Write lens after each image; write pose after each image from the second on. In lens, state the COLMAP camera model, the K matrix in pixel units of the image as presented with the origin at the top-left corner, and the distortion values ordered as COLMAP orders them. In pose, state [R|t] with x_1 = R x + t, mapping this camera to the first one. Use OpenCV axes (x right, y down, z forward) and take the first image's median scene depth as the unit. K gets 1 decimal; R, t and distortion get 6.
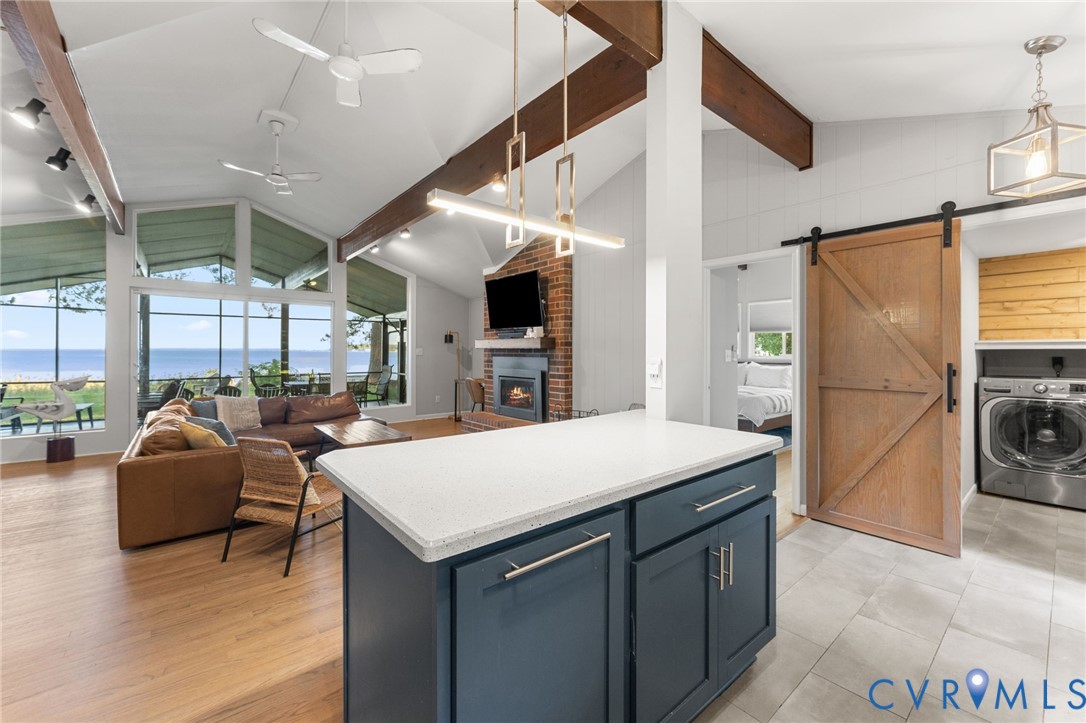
lens RADIAL K [[438.4, 0, 541.0], [0, 438.4, 356.2], [0, 0, 1]] dist [-0.001171, 0.000004]
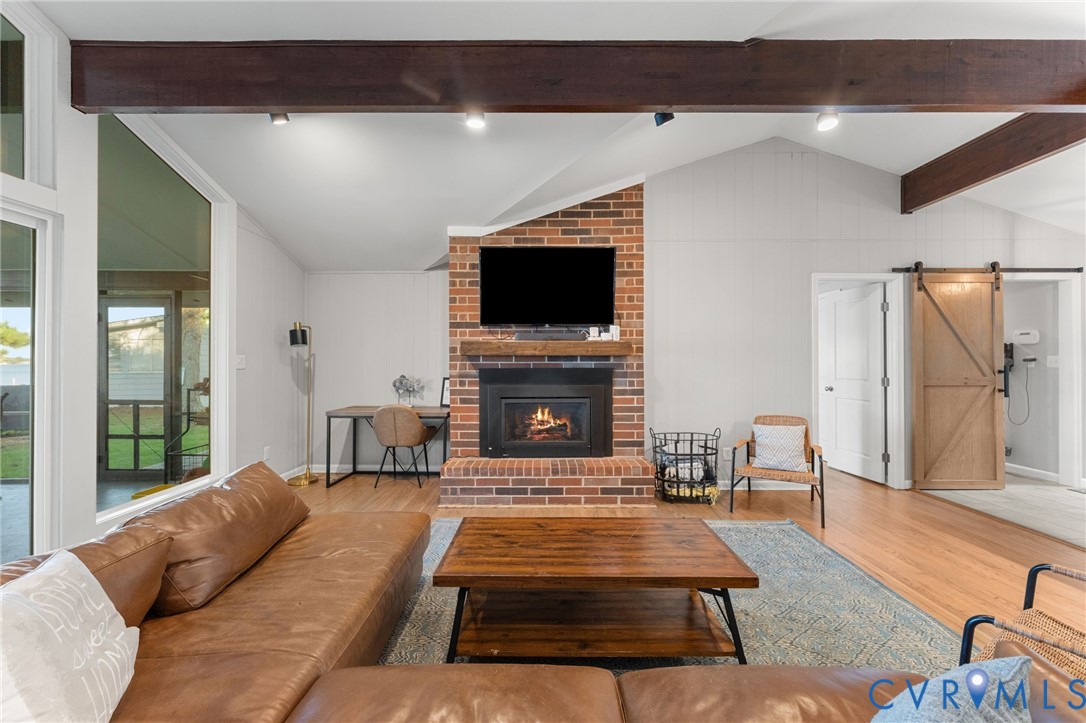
lens RADIAL K [[438.4, 0, 541.0], [0, 438.4, 356.2], [0, 0, 1]] dist [-0.001171, 0.000004]
pose [[0.631206, 0.000431, 0.775615, -1.094740], [0.012464, 0.999865, -0.010698, -0.017122], [-0.775515, 0.016420, 0.631116, 1.076937]]
